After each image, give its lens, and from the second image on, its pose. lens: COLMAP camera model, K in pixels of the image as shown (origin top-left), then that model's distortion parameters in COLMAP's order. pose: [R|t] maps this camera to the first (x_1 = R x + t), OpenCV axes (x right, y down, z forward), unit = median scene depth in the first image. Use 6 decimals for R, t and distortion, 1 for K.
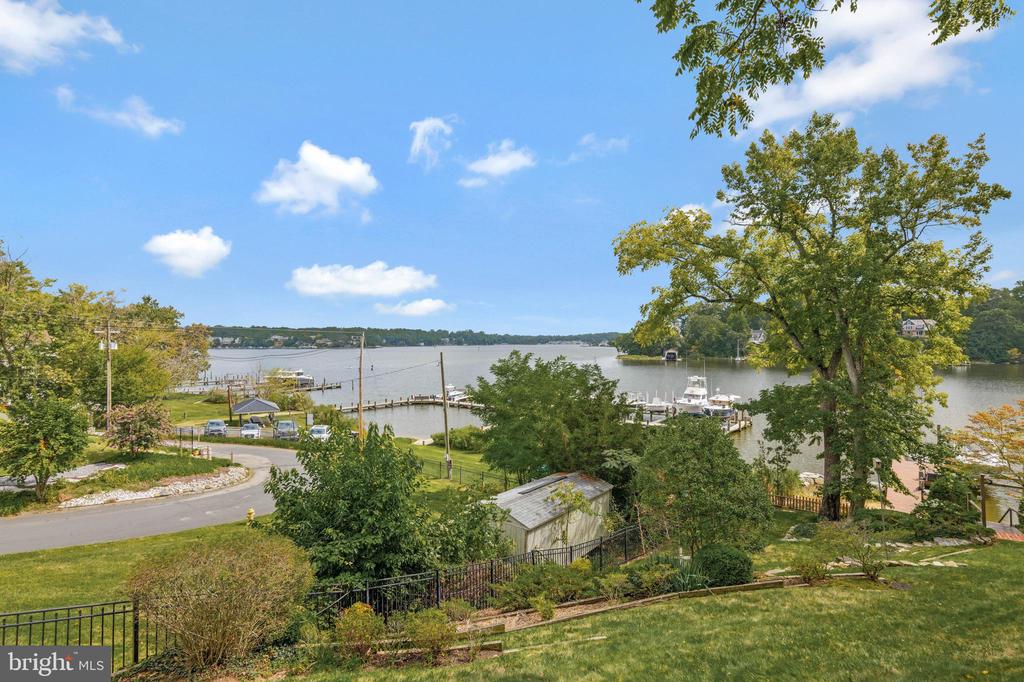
lens RADIAL K [[485.6, 0, 515.7], [0, 485.6, 340.7], [0, 0, 1]] dist [-0.025967, 0.008924]
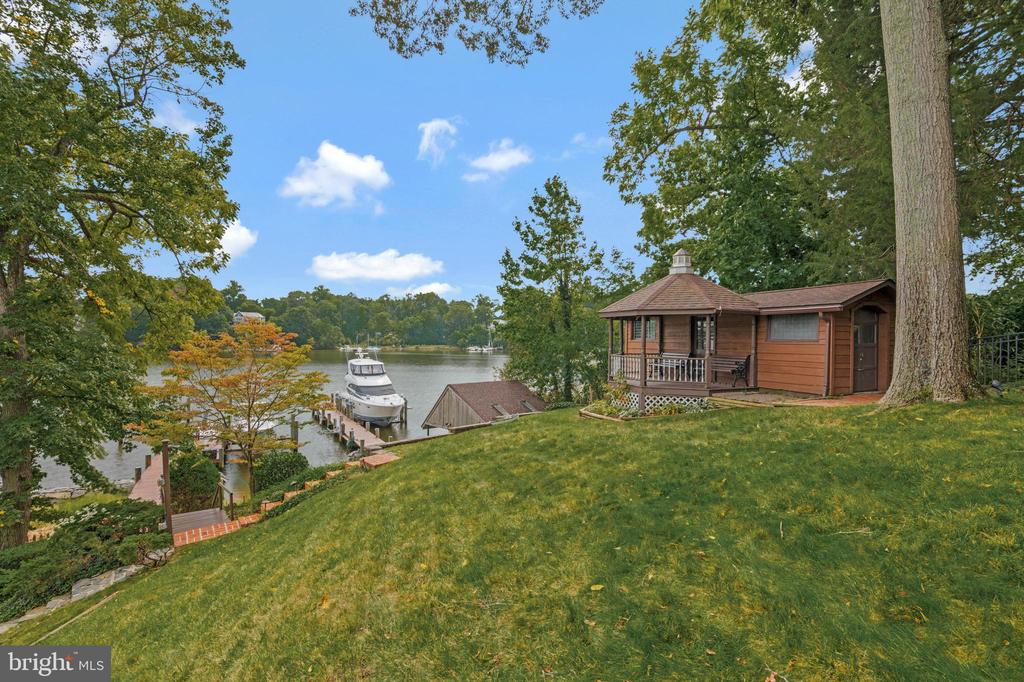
lens RADIAL K [[481.3, 0, 512.0], [0, 481.3, 341.0], [0, 0, 1]] dist [-0.014586, 0.000118]
pose [[0.364426, -0.005622, 0.931215, 0.645852], [-0.008154, 0.999924, 0.009227, 0.163976], [-0.931197, -0.010955, 0.364352, 0.432206]]
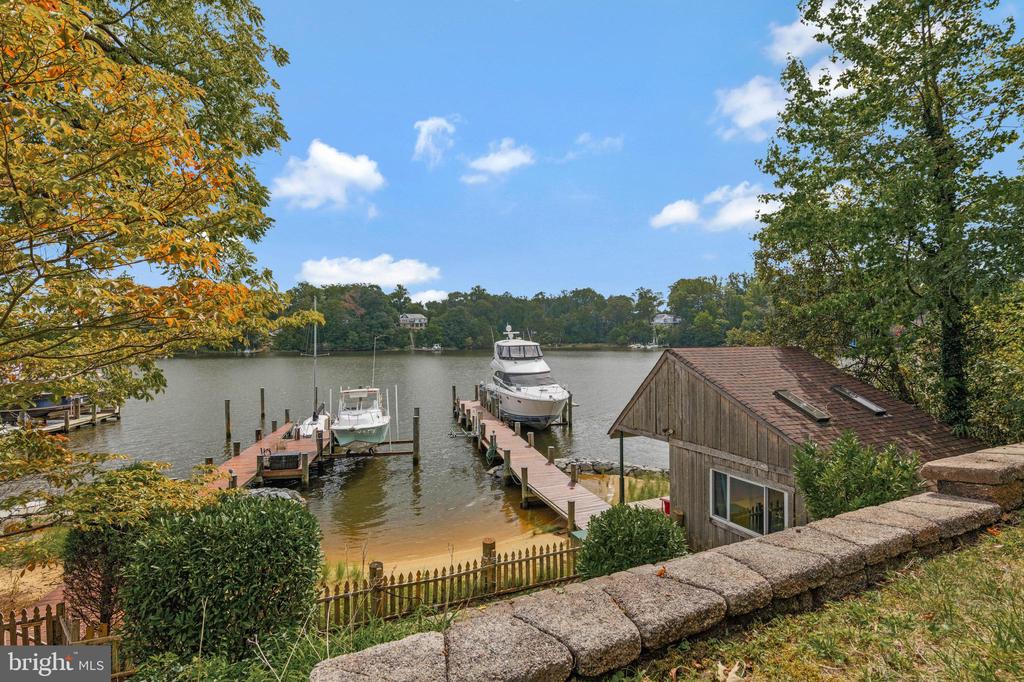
lens RADIAL K [[502.9, 0, 515.8], [0, 502.9, 345.2], [0, 0, 1]] dist [-0.029153, 0.000149]
pose [[0.629104, -0.017409, 0.777126, 1.285987], [0.006999, 0.999836, 0.016732, 0.304828], [-0.777290, -0.005087, 0.629122, 0.901511]]
